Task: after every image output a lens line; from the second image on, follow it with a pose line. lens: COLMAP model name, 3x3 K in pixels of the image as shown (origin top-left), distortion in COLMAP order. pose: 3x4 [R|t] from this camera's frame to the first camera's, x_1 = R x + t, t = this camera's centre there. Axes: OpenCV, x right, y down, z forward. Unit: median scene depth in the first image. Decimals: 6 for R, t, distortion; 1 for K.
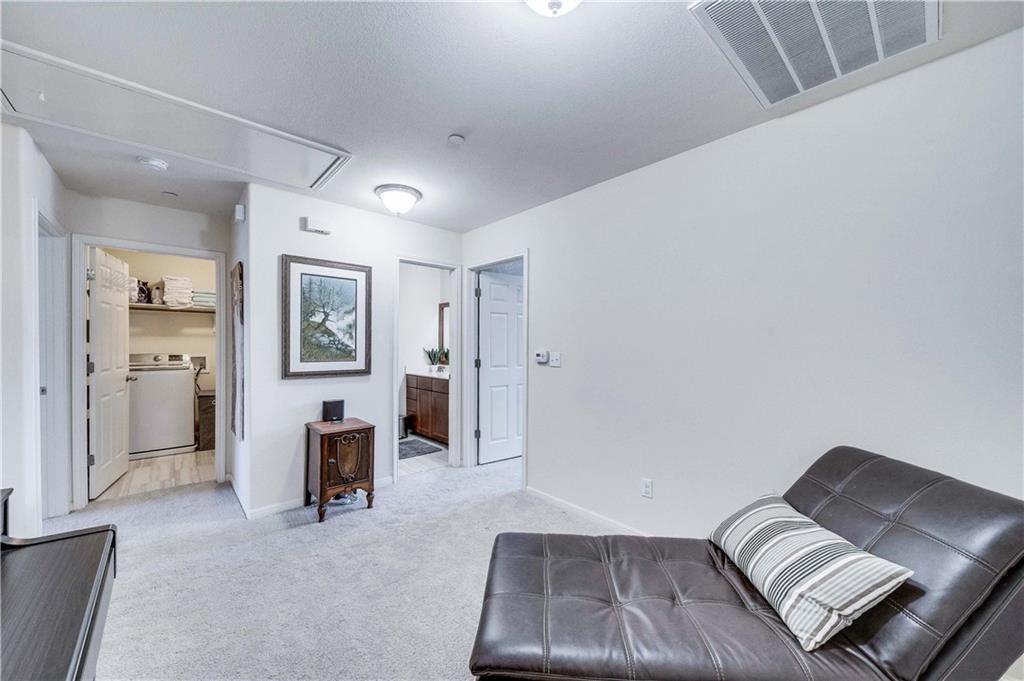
lens RADIAL K [[383.6, 0, 512.0], [0, 383.6, 340.5], [0, 0, 1]] dist [0.000039, -0.000001]
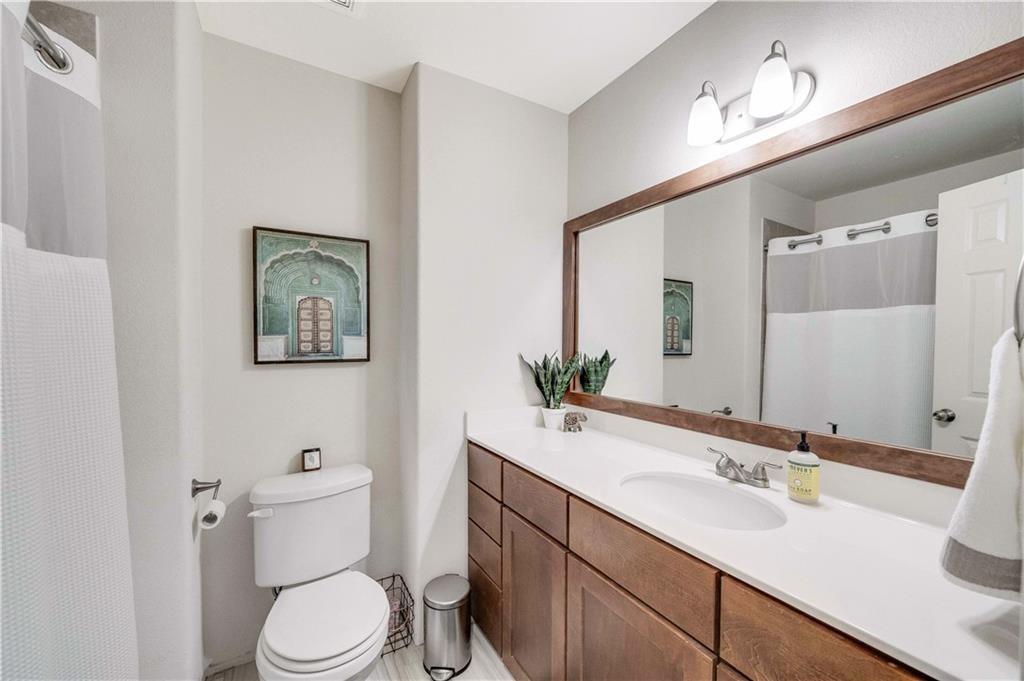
lens RADIAL K [[394.4, 0, 512.0], [0, 394.4, 340.5], [0, 0, 1]] dist [-0.000686, -0.000049]
pose [[0.981552, -0.000293, -0.191197, -0.171698], [0.000953, 0.999994, 0.003362, 0.005568], [0.191195, -0.003482, 0.981546, 0.663912]]
